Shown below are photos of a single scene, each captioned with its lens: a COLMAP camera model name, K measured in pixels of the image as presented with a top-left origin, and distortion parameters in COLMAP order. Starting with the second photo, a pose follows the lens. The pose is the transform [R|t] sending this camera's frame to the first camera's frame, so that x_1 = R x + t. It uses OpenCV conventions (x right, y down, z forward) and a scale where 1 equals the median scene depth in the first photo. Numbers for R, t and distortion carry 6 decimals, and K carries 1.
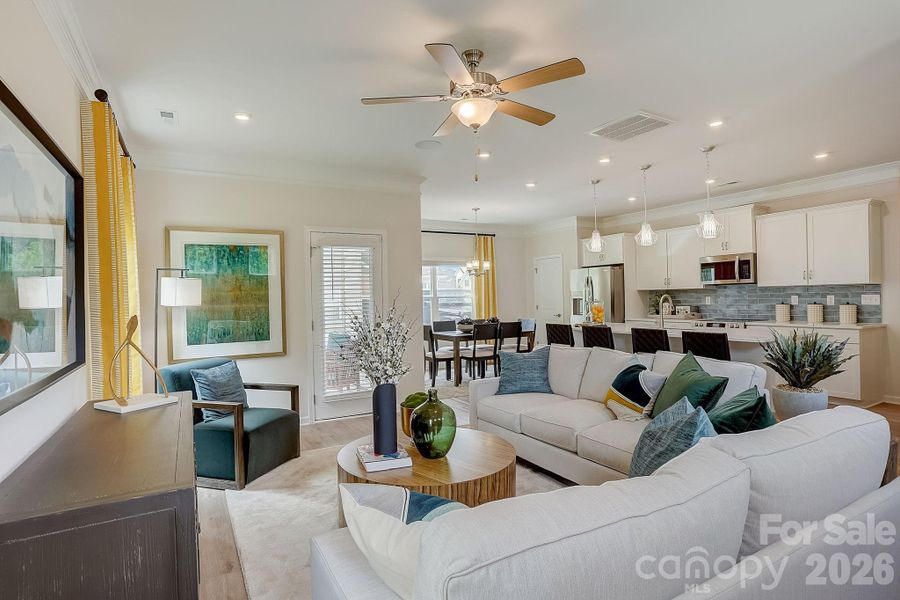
lens RADIAL K [[471.4, 0, 450.0], [0, 471.4, 300.0], [0, 0, 1]] dist [-0.073348, 0.043918]
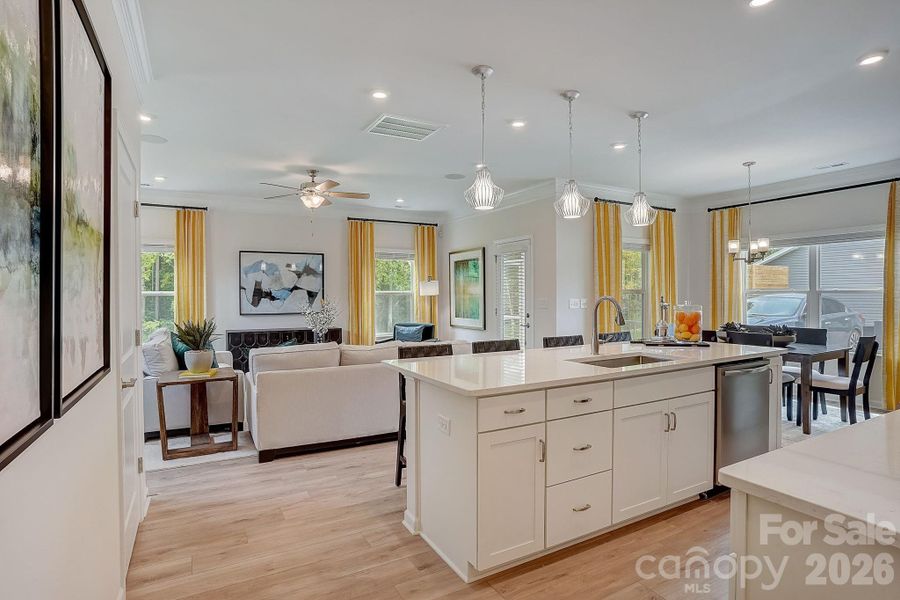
lens RADIAL K [[471.4, 0, 450.0], [0, 471.4, 300.0], [0, 0, 1]] dist [-0.073348, 0.043918]
pose [[0.010552, 0.038673, -0.999196, 0.795307], [-0.002593, 0.999250, 0.038647, -0.025337], [0.999941, 0.002183, 0.010644, 0.620245]]
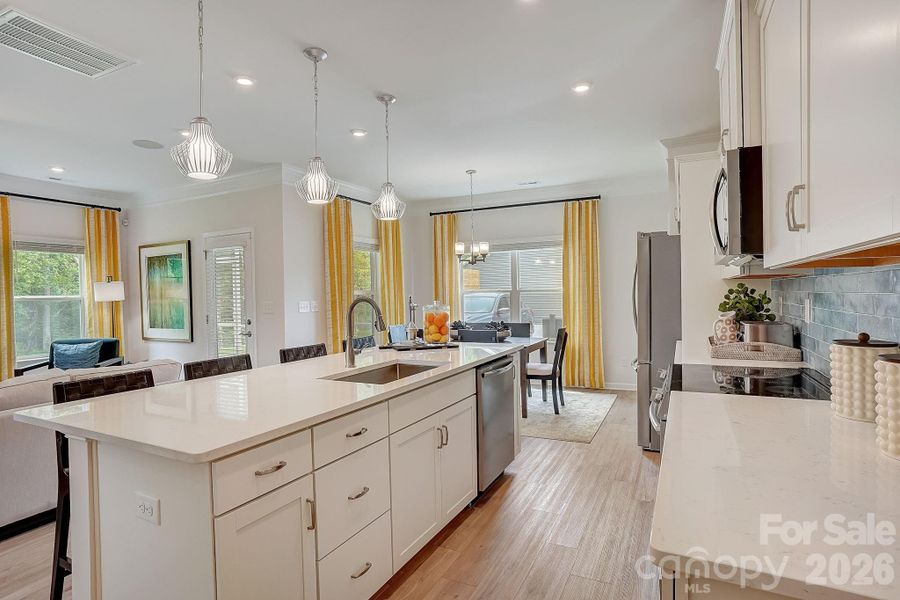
lens RADIAL K [[471.4, 0, 450.0], [0, 471.4, 300.0], [0, 0, 1]] dist [-0.073348, 0.043918]
pose [[0.570235, 0.027185, -0.821032, 0.706027], [-0.002279, 0.999501, 0.031512, -0.022140], [0.821479, -0.016098, 0.570012, 0.615766]]
